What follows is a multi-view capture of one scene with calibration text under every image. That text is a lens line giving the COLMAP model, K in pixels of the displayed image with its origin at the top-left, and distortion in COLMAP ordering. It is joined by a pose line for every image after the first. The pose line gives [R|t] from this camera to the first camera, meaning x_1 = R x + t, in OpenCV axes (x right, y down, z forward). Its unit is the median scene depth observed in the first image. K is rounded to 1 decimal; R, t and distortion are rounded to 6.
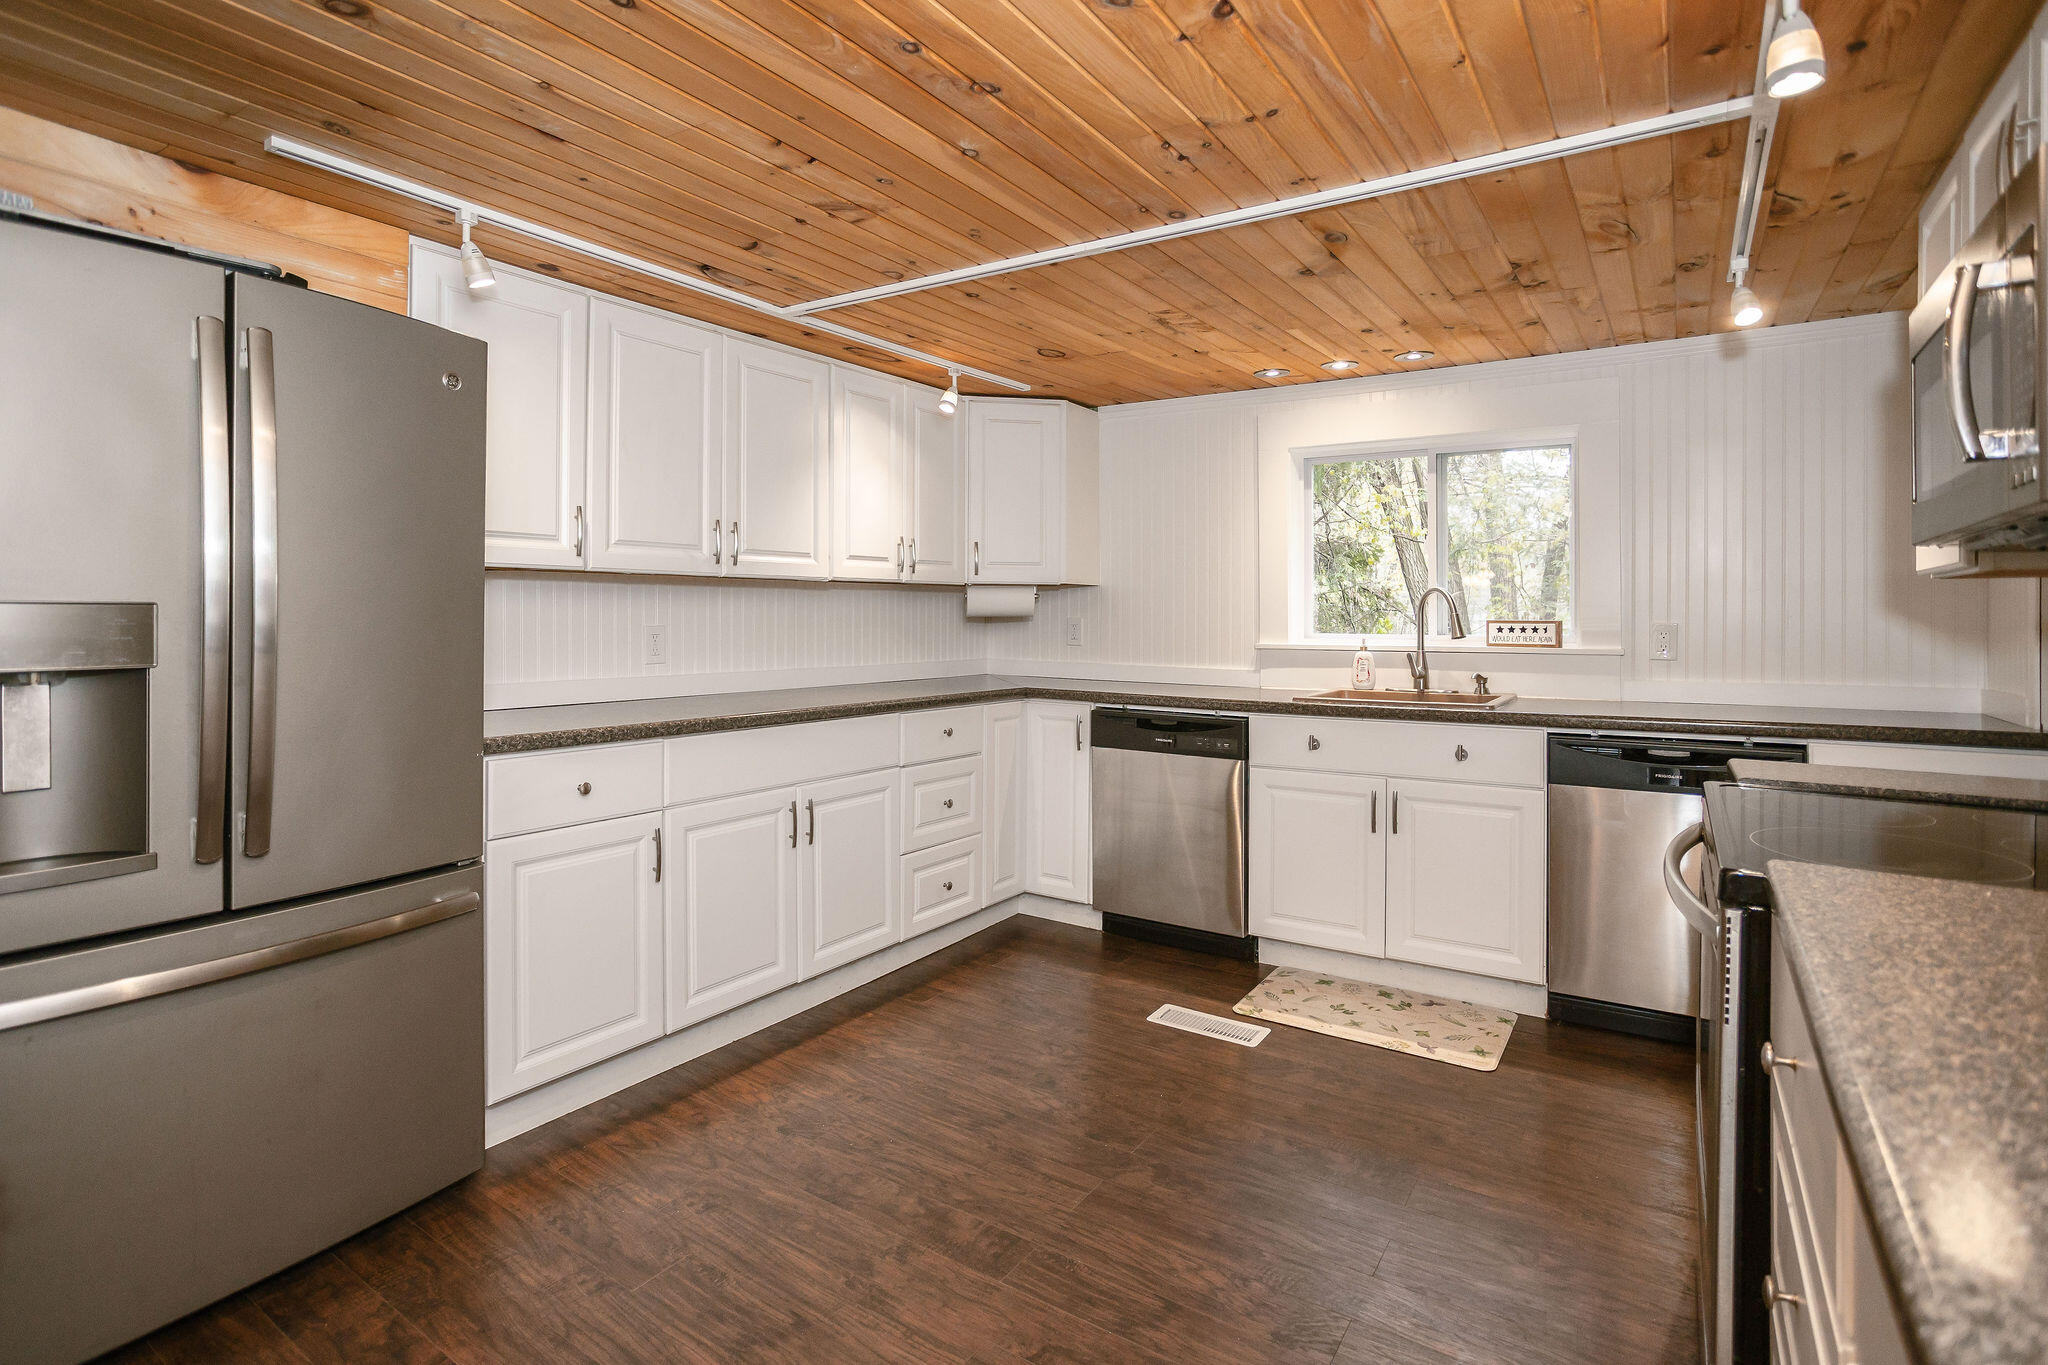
lens RADIAL K [[967.1, 0, 1022.1], [0, 967.1, 604.7], [0, 0, 1]] dist [-0.045130, 0.025372]
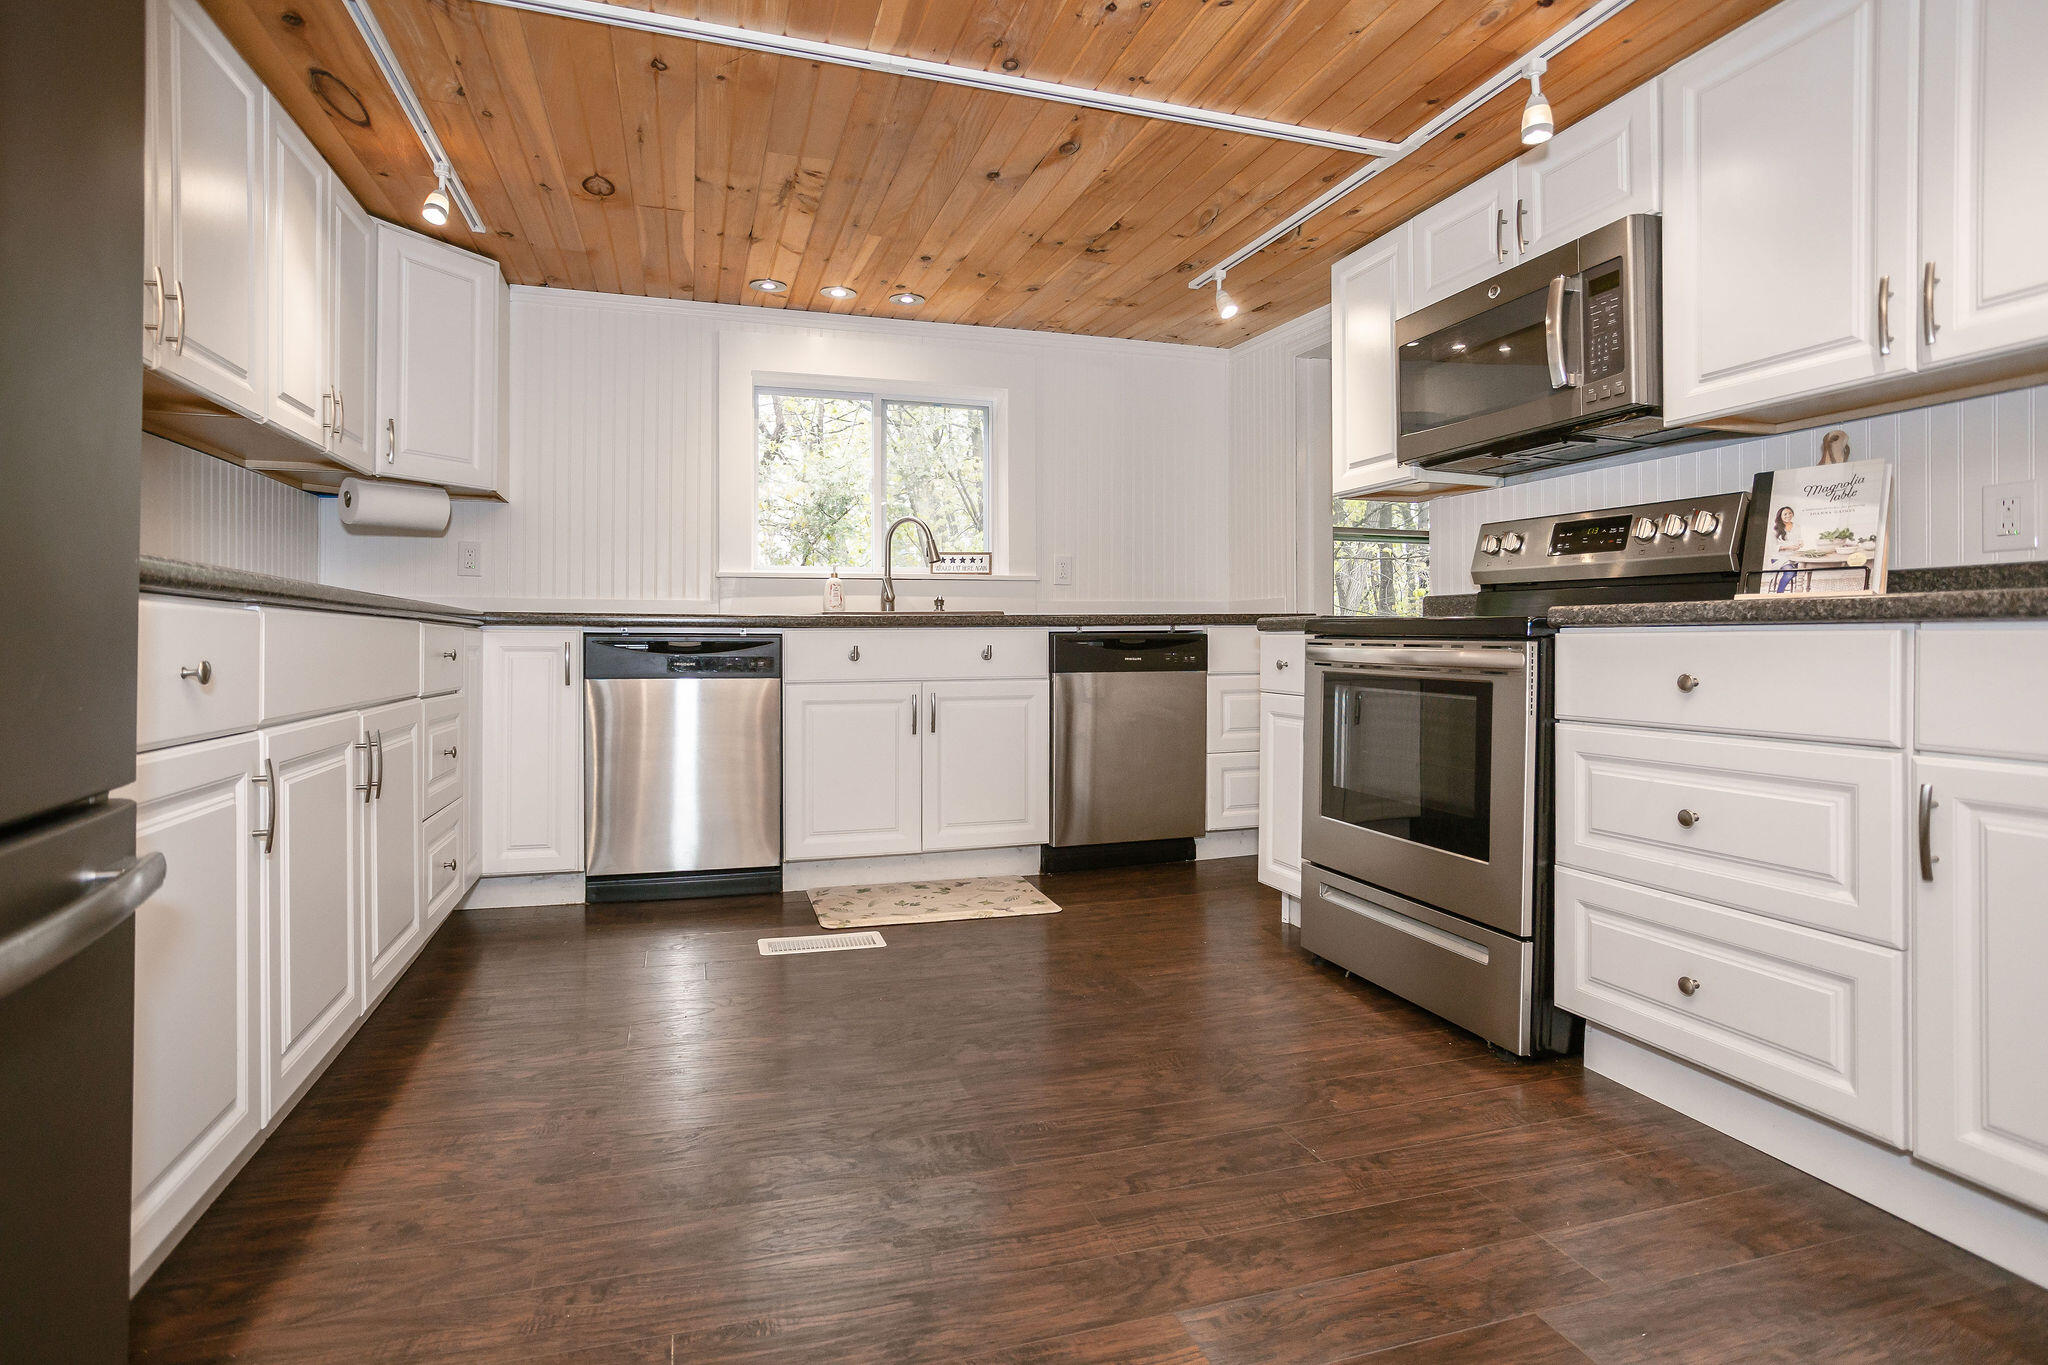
lens RADIAL K [[967.1, 0, 1022.1], [0, 967.1, 604.7], [0, 0, 1]] dist [-0.045130, 0.025372]
pose [[0.662213, 0.008856, 0.749263, -0.382023], [-0.010395, 0.999943, -0.002632, 0.104144], [-0.749243, -0.006046, 0.662267, 0.223841]]
